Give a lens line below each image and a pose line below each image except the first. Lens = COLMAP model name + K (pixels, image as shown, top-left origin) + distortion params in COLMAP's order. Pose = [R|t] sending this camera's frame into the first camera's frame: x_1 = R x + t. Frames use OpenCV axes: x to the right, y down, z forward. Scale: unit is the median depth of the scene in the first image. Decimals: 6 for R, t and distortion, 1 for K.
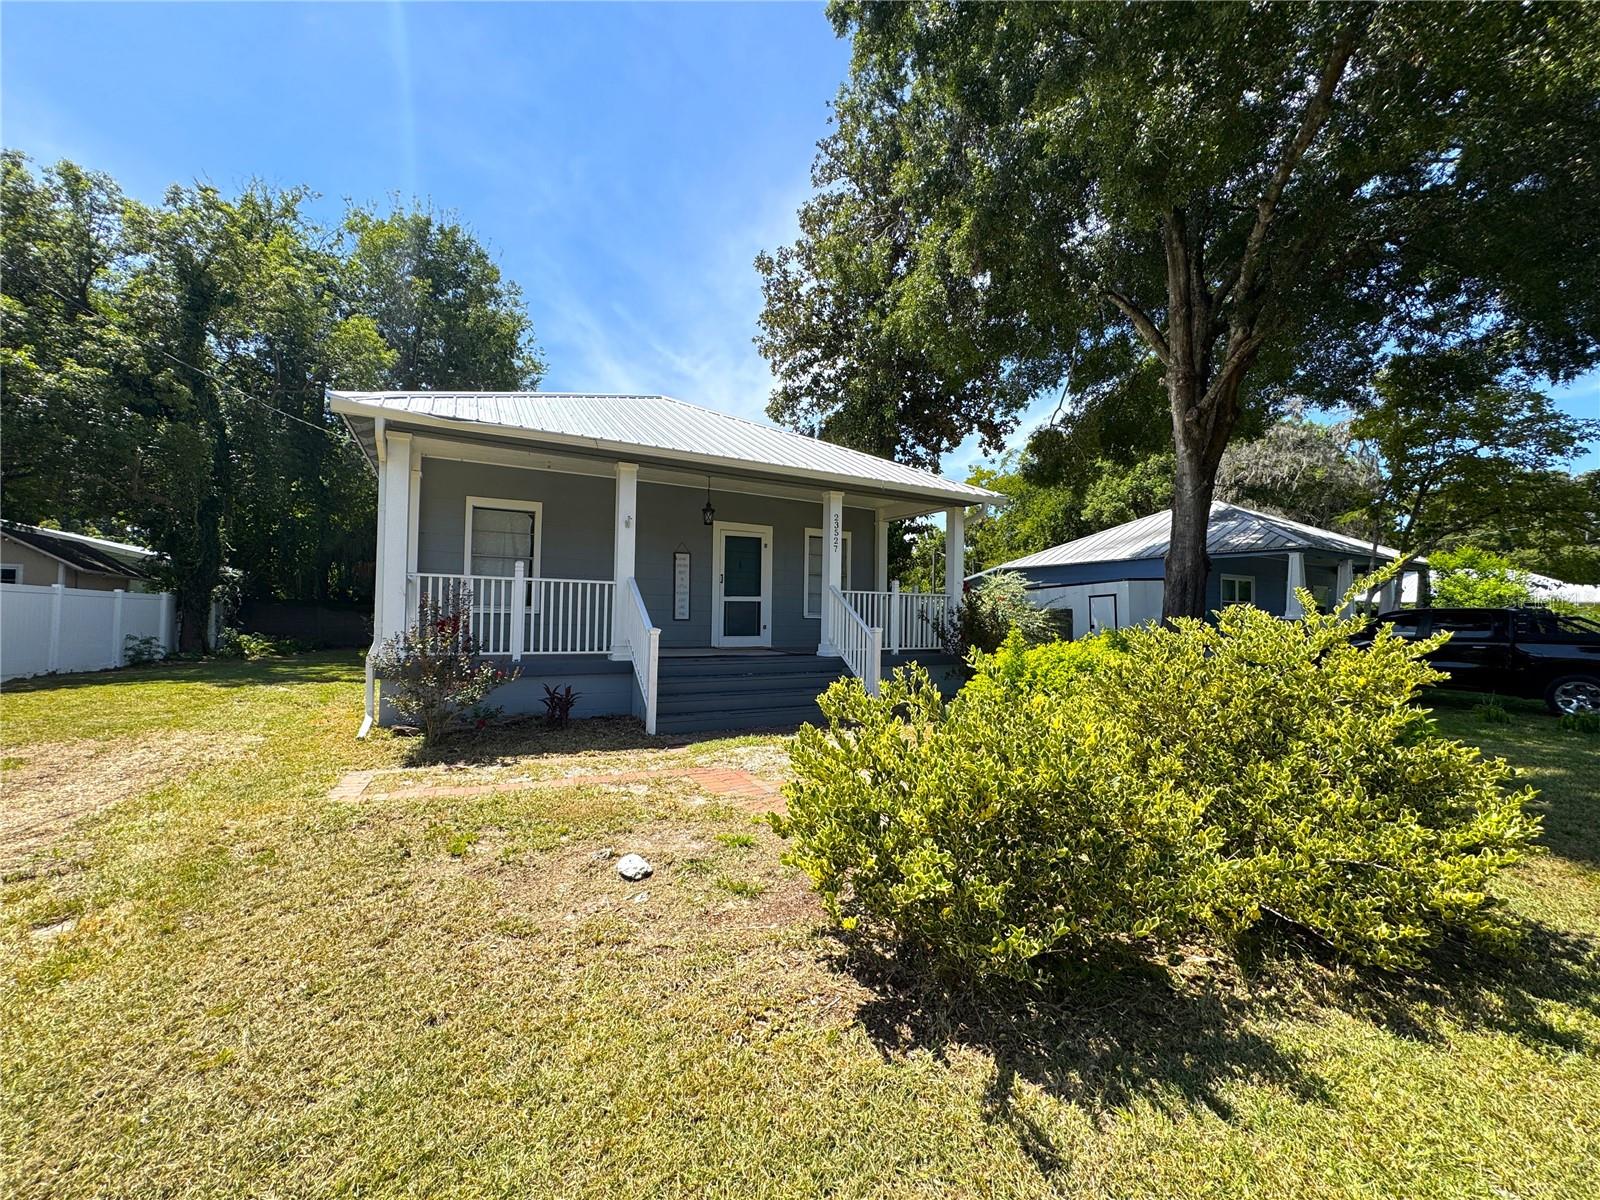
lens RADIAL K [[635.5, 0, 803.1], [0, 635.5, 600.3], [0, 0, 1]] dist [-0.002311, 0.000338]
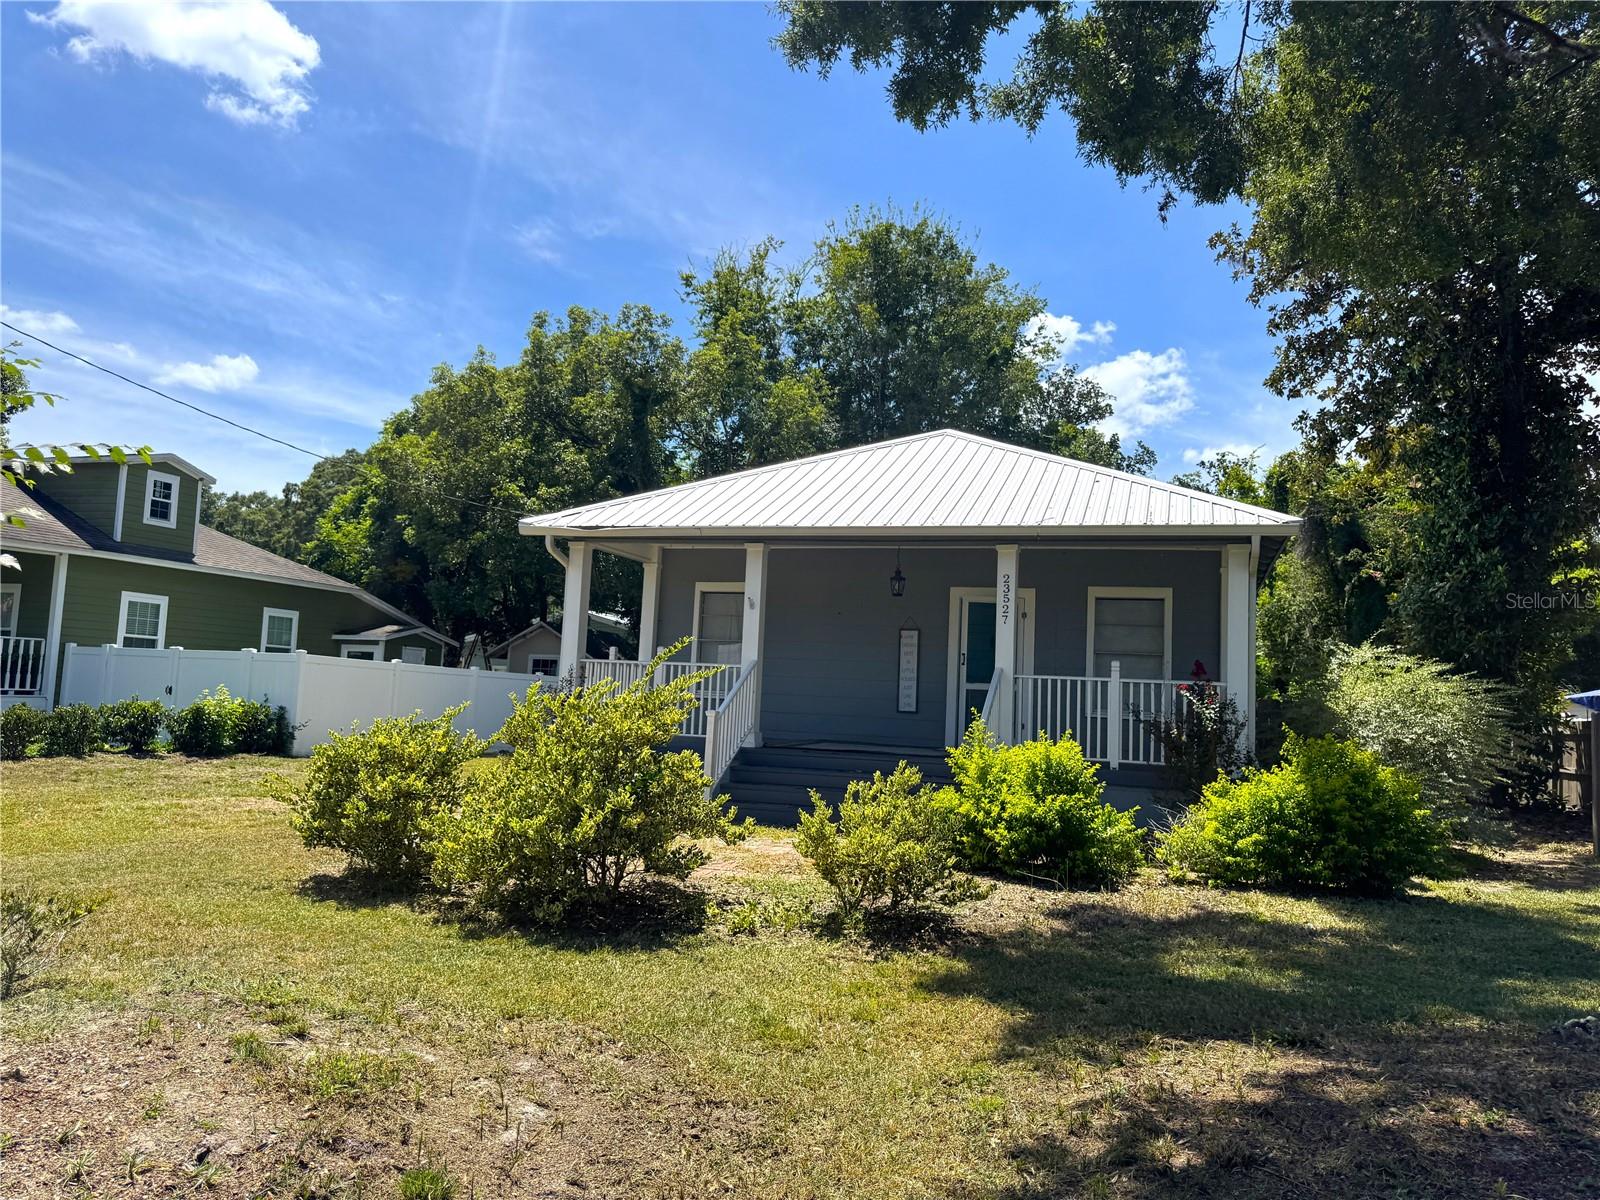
lens RADIAL K [[1130.4, 0, 809.5], [0, 1130.4, 586.2], [0, 0, 1]] dist [0.069456, -0.091607]
pose [[0.686409, -0.060912, -0.724661, 0.485652], [-0.014287, 0.995164, -0.097182, 0.007873], [0.727076, 0.077060, 0.682219, -0.051904]]
